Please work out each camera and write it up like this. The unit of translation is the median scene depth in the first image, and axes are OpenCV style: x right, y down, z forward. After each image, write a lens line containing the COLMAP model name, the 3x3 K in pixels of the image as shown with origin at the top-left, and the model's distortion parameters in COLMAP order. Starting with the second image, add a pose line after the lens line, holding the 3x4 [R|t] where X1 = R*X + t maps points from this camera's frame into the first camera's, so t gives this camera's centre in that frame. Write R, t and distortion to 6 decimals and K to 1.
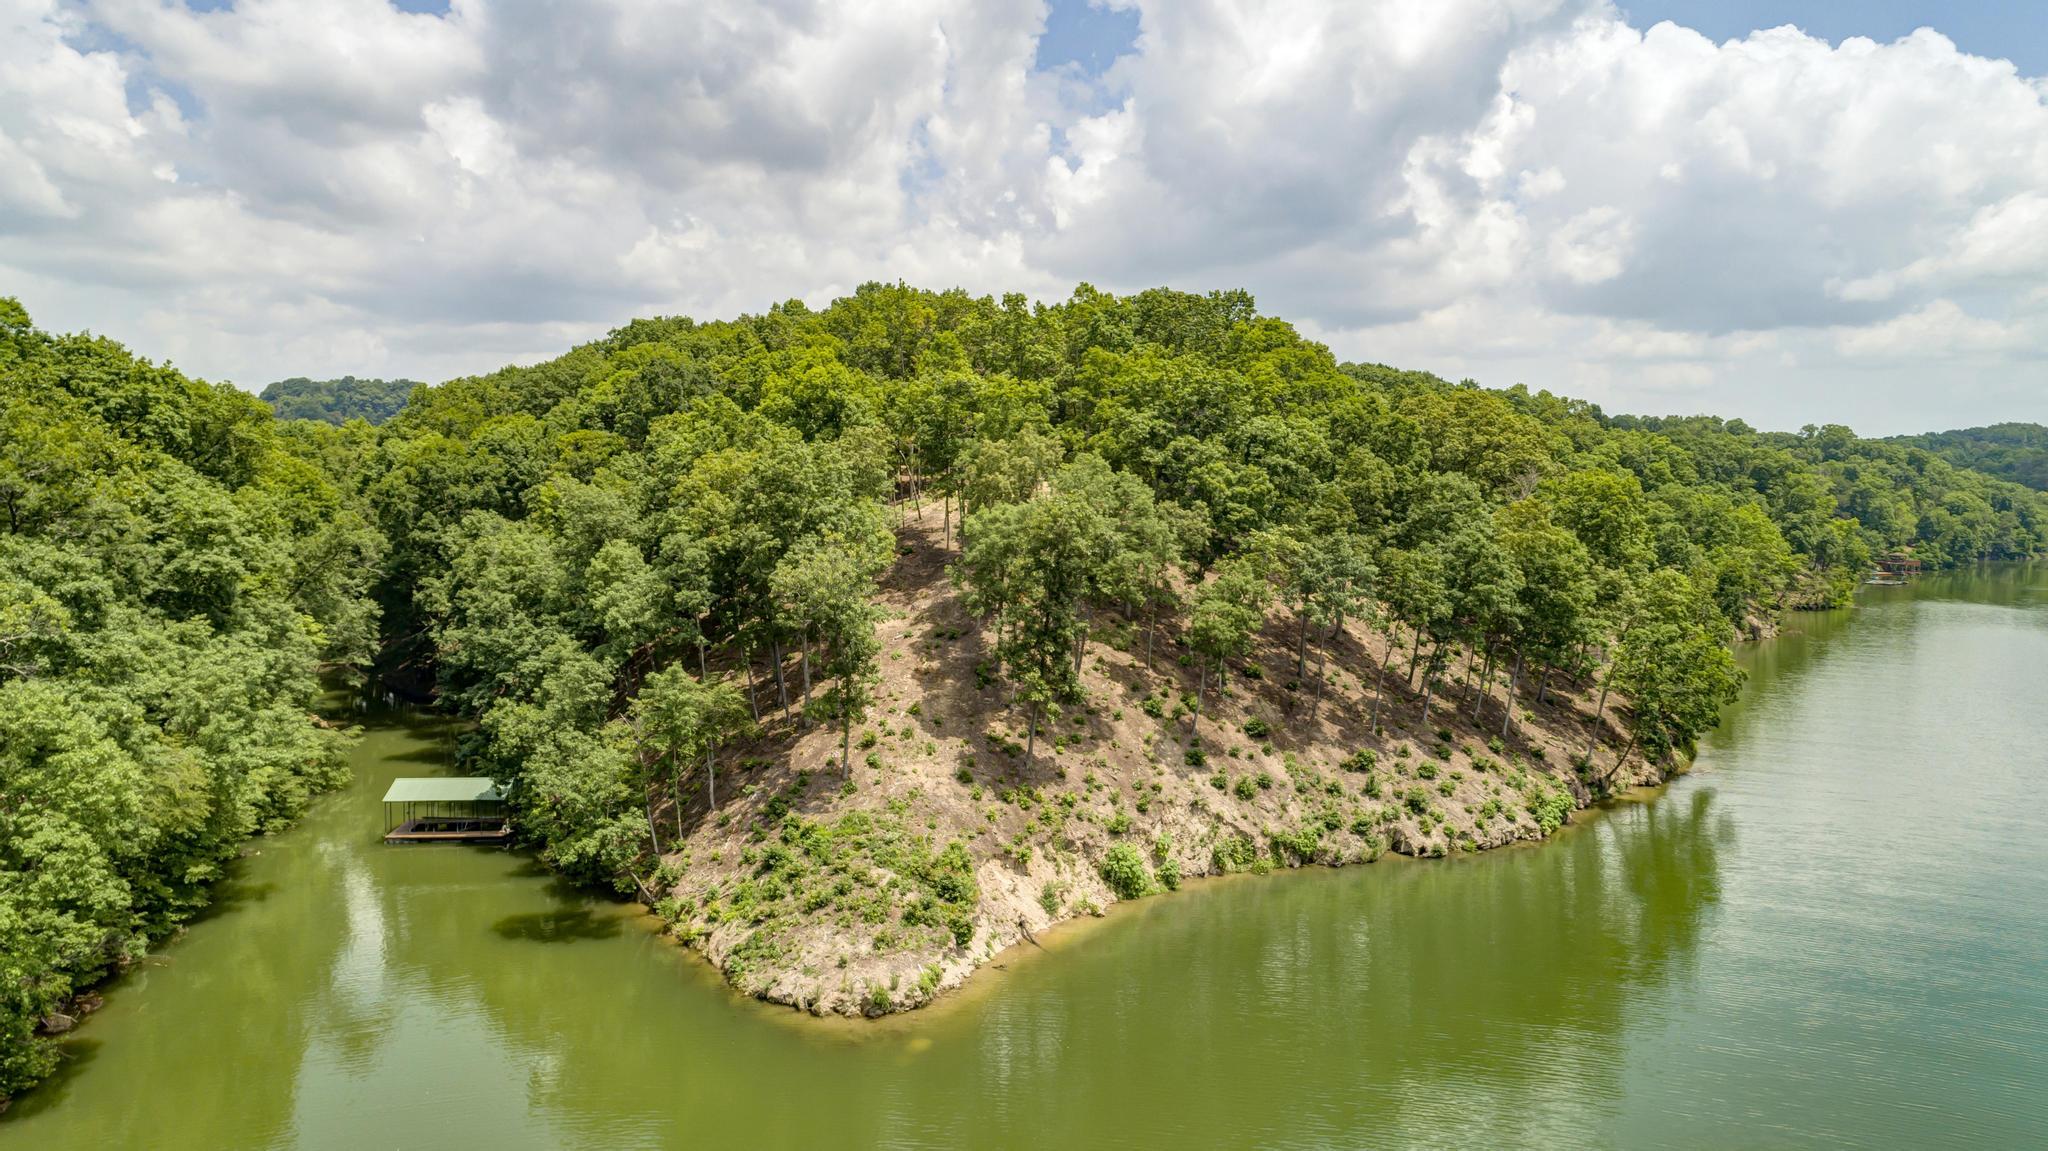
lens RADIAL K [[1373.3, 0, 1020.9], [0, 1373.3, 571.5], [0, 0, 1]] dist [0.028372, 0.005506]
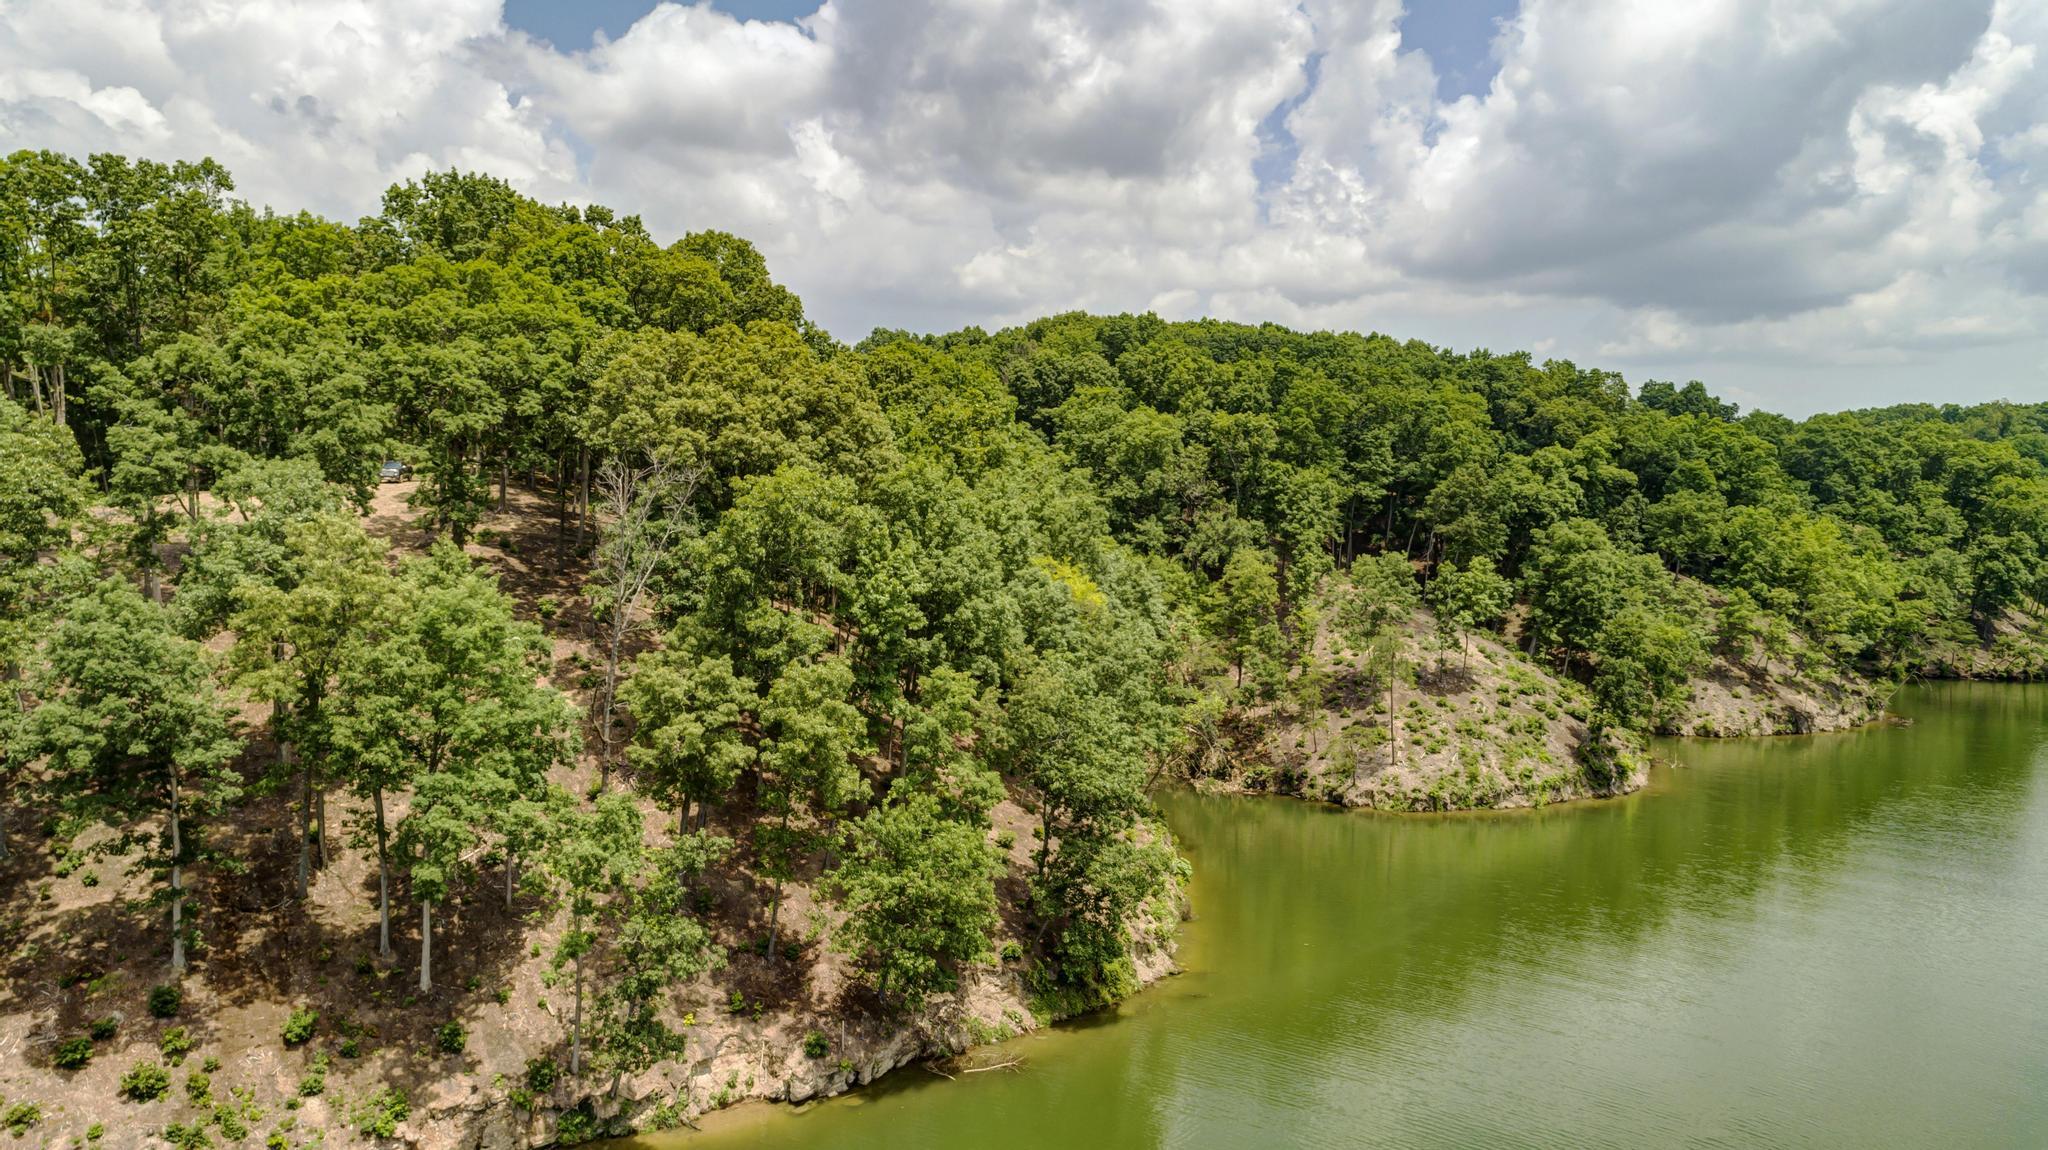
lens RADIAL K [[1373.3, 0, 983.8], [0, 1373.3, 593.7], [0, 0, 1]] dist [0.028372, 0.005506]
pose [[0.964103, 0.026469, -0.264205, 0.798462], [-0.022546, 0.999586, 0.017870, -0.044443], [0.264569, -0.011272, 0.964301, 0.676355]]
